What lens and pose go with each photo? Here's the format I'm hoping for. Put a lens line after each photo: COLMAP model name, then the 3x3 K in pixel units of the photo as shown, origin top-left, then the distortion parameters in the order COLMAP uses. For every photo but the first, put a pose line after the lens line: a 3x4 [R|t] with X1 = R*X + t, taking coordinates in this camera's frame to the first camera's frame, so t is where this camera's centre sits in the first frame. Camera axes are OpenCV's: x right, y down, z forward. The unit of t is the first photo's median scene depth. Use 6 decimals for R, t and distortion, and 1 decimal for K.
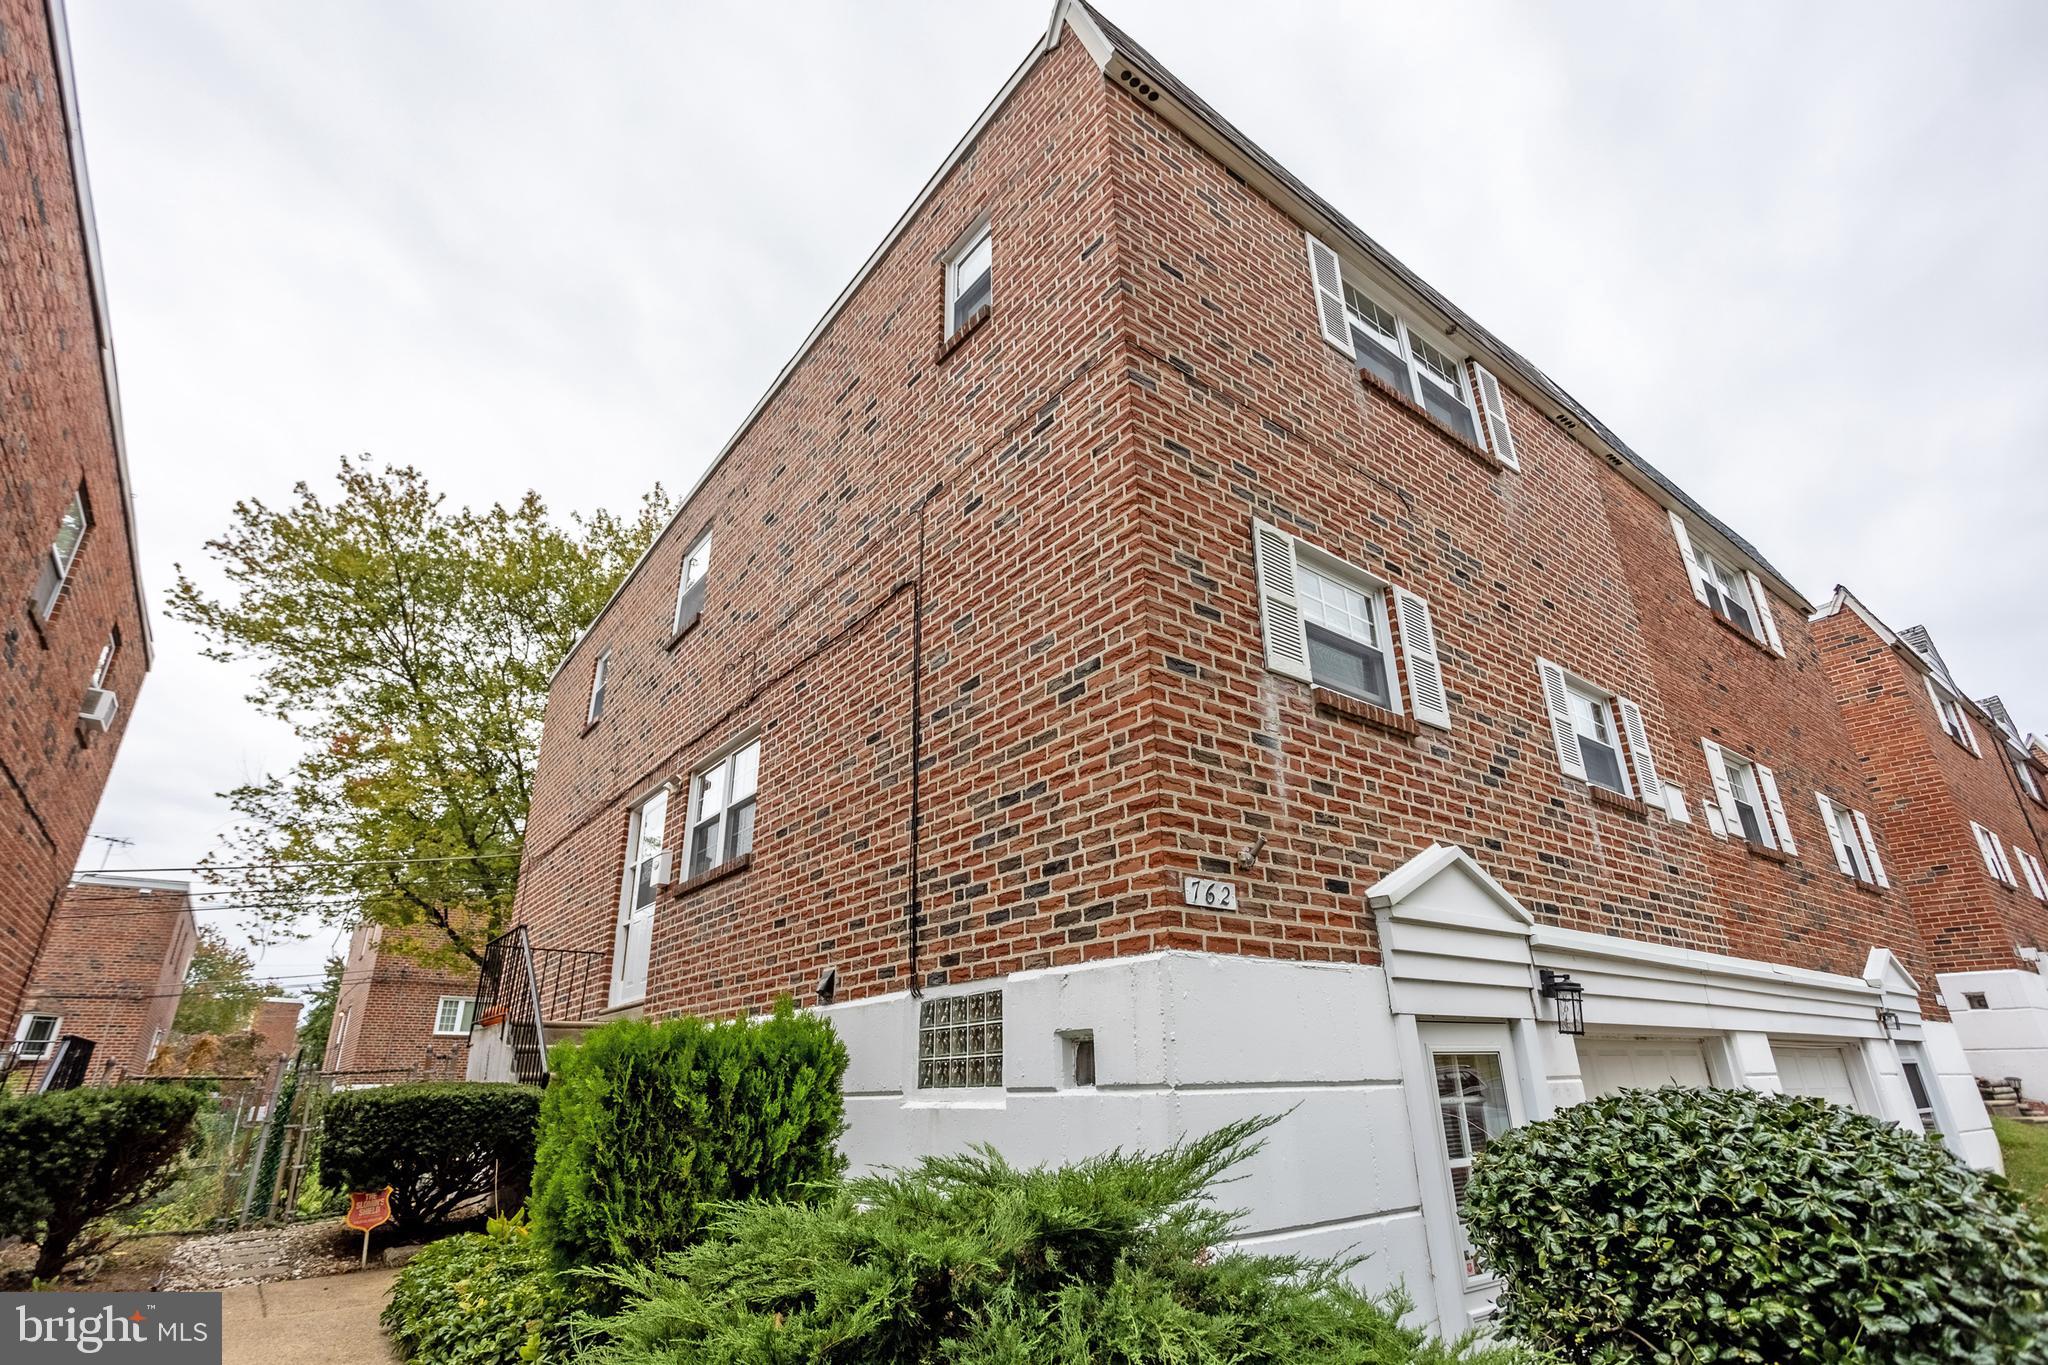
lens RADIAL K [[986.8, 0, 1024.0], [0, 986.8, 682.5], [0, 0, 1]] dist [-0.060239, 0.041108]
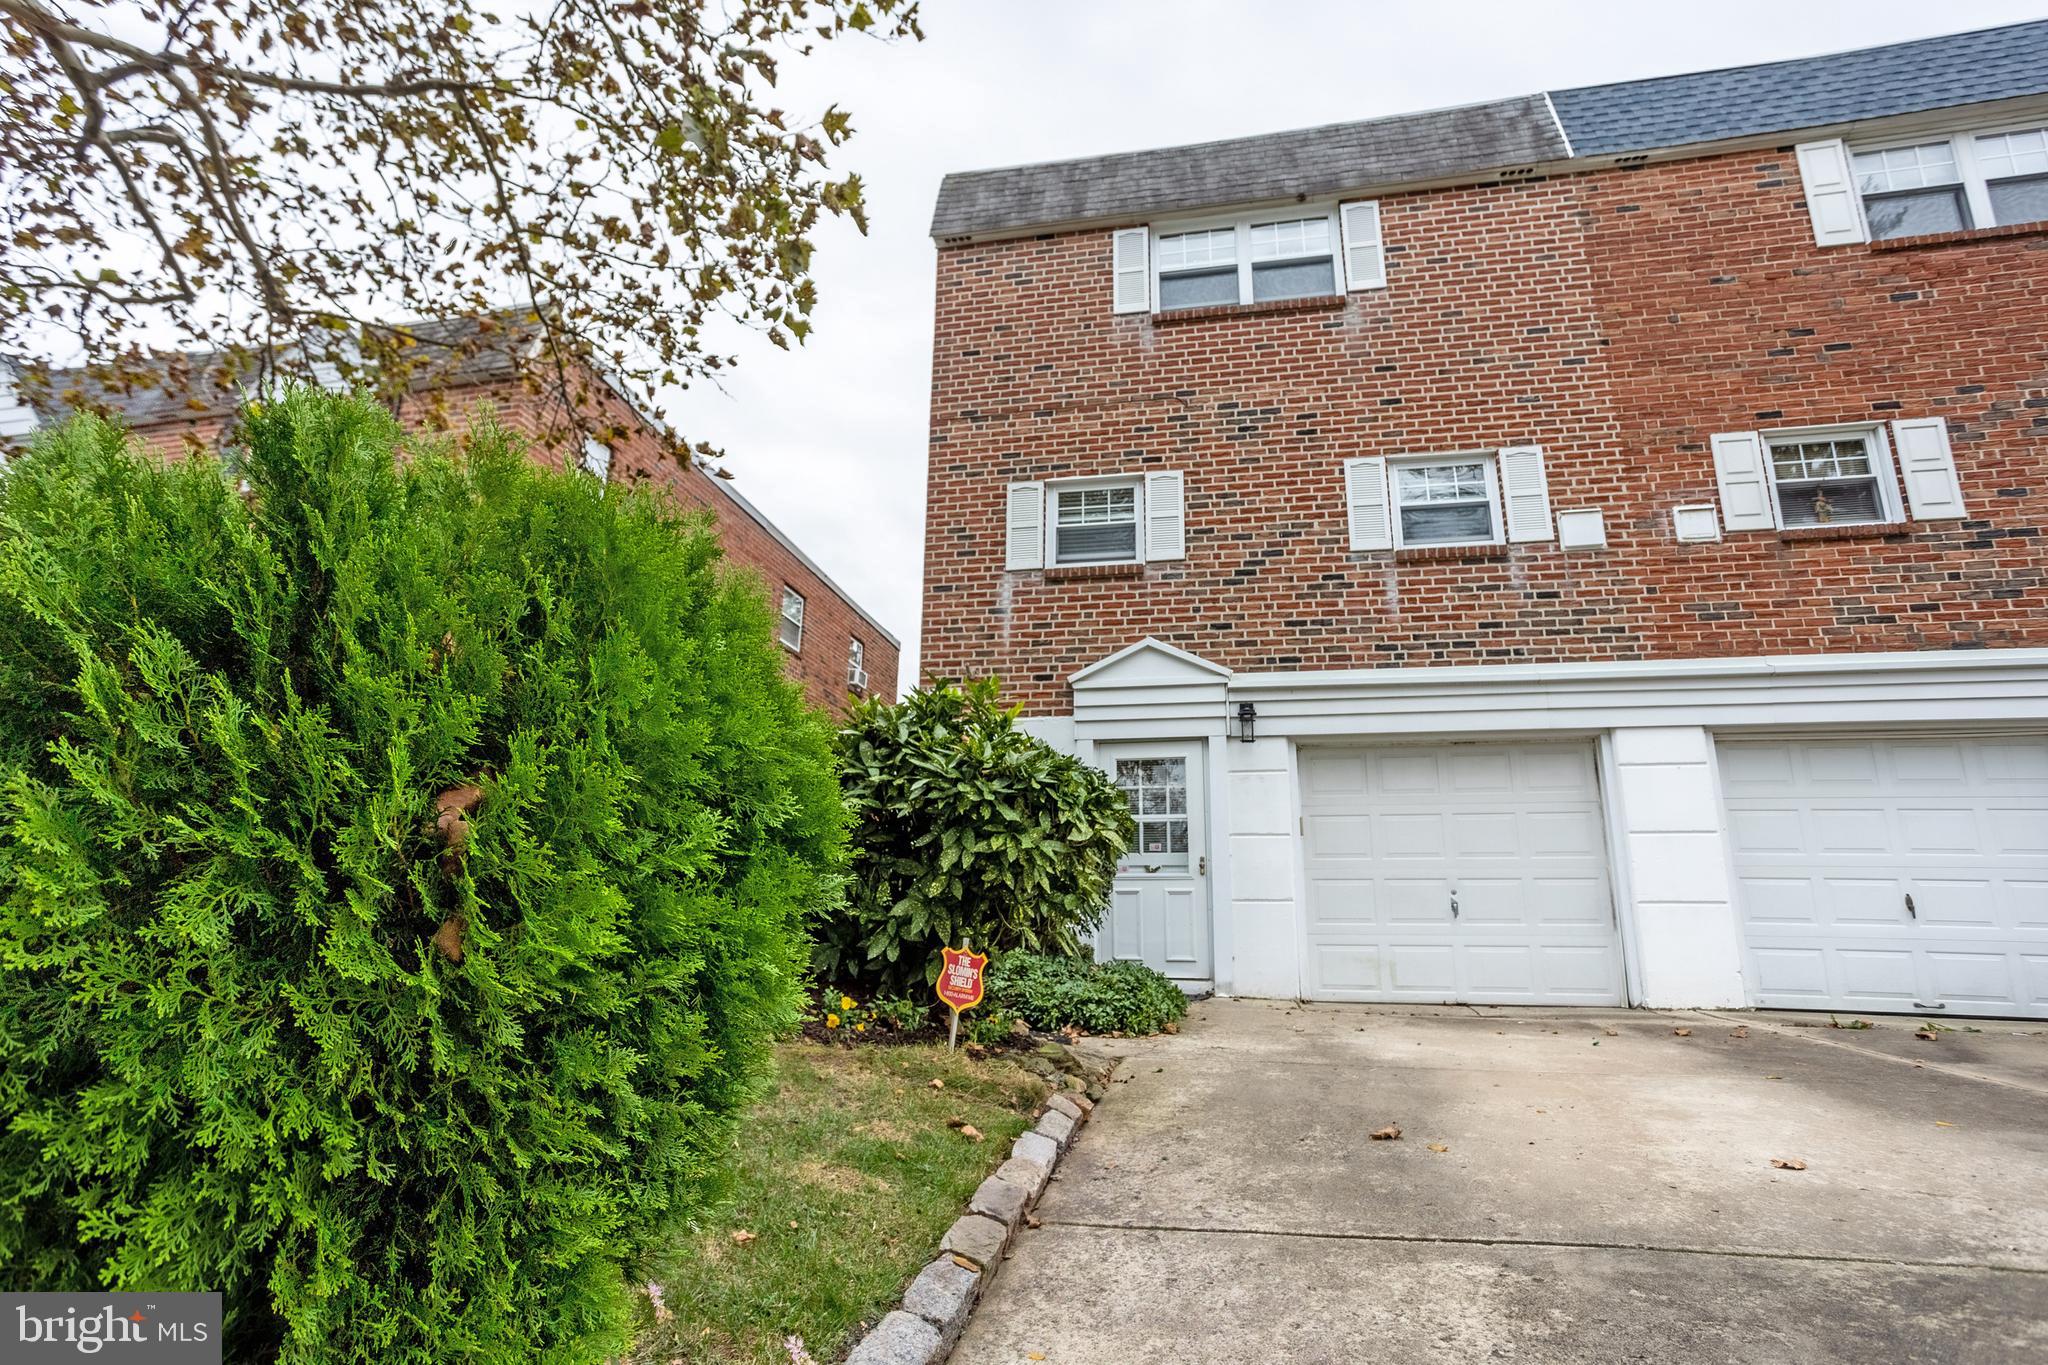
lens RADIAL K [[986.8, 0, 1024.0], [0, 986.8, 682.5], [0, 0, 1]] dist [-0.060239, 0.041108]
pose [[0.651256, -0.171418, -0.739244, 1.630944], [0.263888, 0.964513, 0.008825, 0.184967], [0.711497, -0.200825, 0.673380, -0.283314]]
